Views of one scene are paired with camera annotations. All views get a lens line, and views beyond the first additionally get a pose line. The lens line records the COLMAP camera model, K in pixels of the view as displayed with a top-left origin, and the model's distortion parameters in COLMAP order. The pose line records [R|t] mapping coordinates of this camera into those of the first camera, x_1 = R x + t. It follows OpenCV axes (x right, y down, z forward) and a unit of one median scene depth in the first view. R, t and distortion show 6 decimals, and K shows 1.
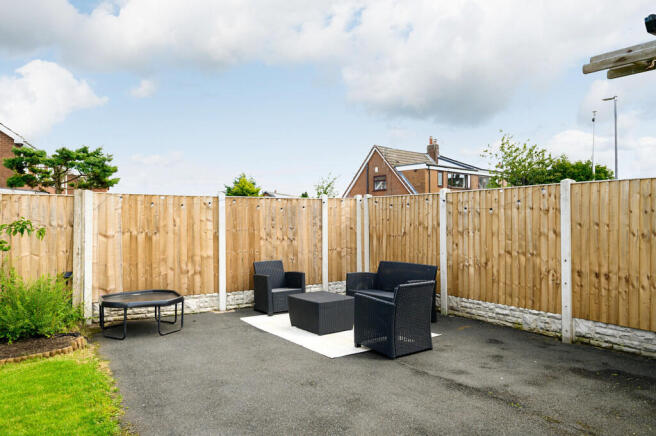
lens RADIAL K [[475.6, 0, 328.0], [0, 475.6, 218.0], [0, 0, 1]] dist [0.005193, 0.000953]
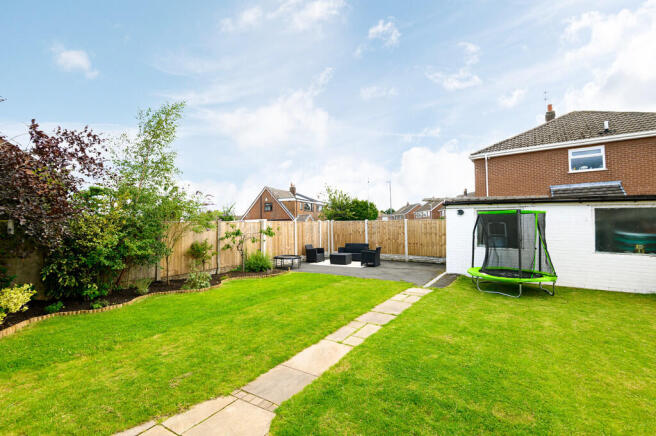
lens RADIAL K [[296.2, 0, 328.0], [0, 296.2, 218.0], [0, 0, 1]] dist [0.003808, -0.000394]
pose [[0.903158, 0.010365, 0.429183, -0.738615], [-0.001216, 0.999766, -0.021587, -0.025491], [-0.429307, 0.018974, 0.902959, -0.593885]]
